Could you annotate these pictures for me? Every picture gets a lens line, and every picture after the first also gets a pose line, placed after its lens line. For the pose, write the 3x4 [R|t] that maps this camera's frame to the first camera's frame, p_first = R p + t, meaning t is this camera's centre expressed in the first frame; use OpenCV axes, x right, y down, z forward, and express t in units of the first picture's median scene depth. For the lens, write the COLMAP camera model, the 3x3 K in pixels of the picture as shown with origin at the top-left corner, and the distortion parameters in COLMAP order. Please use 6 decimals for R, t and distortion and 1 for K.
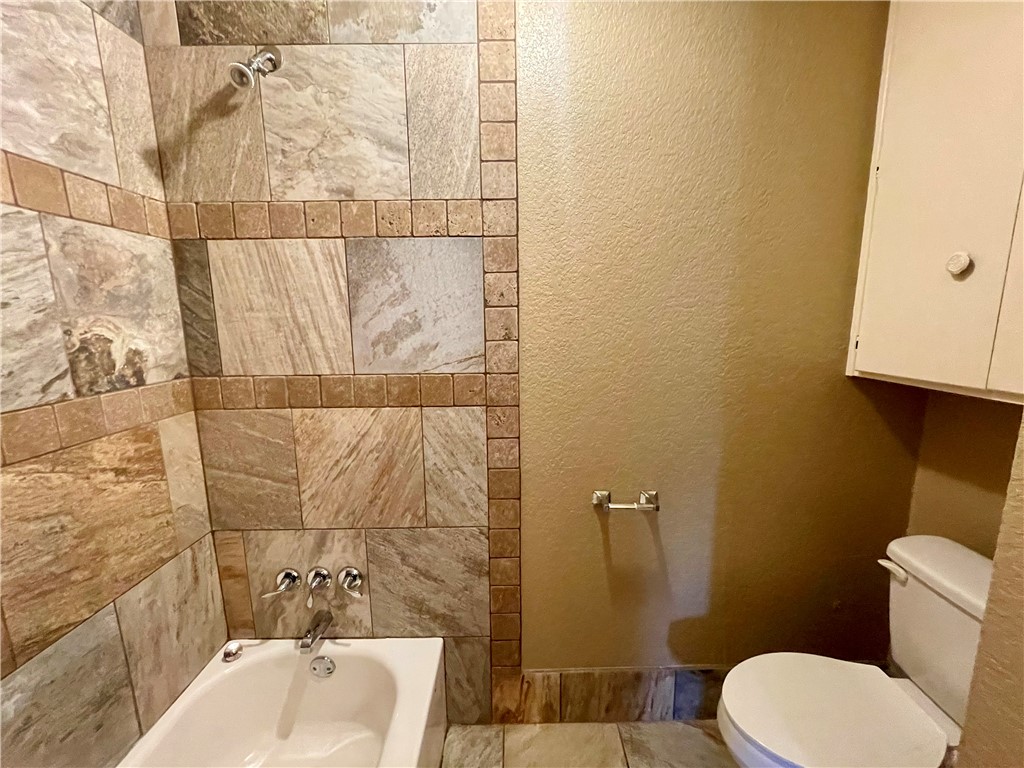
lens RADIAL K [[412.8, 0, 509.9], [0, 412.8, 386.9], [0, 0, 1]] dist [-0.001017, -0.000006]
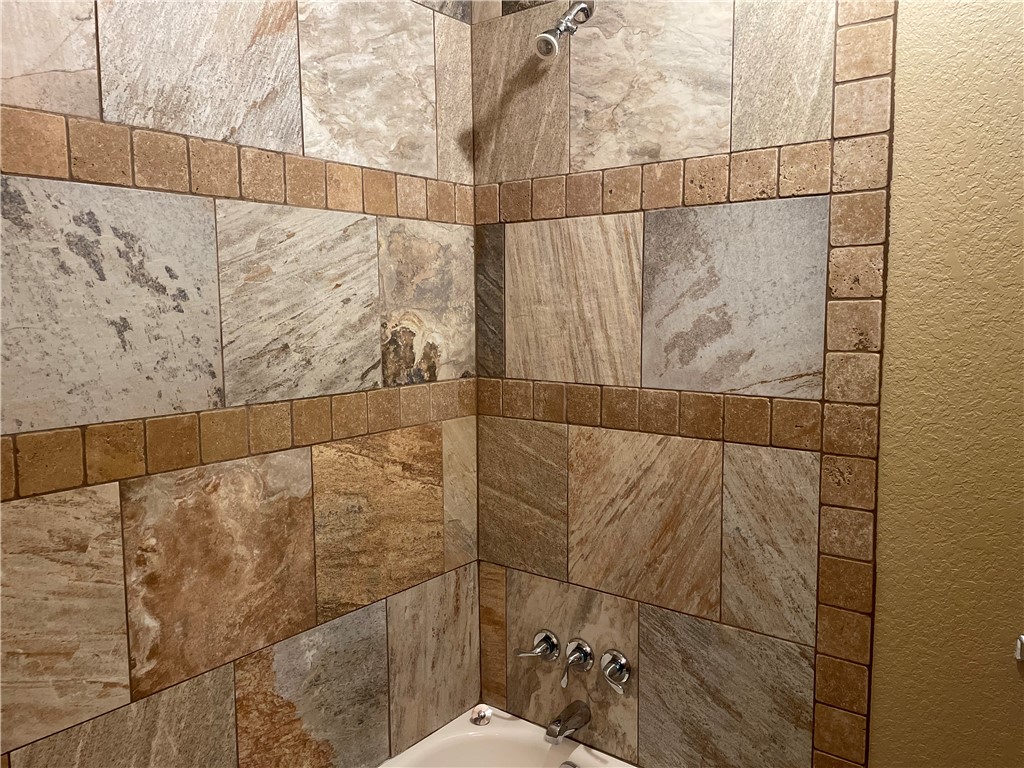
lens RADIAL K [[762.0, 0, 512.0], [0, 762.0, 384.0], [0, 0, 1]] dist [0.119526, -0.168520]
pose [[0.786415, 0.071768, -0.613516, 0.314258], [-0.106076, 0.994163, -0.019674, 0.016921], [0.608523, 0.080551, 0.789437, -0.264655]]
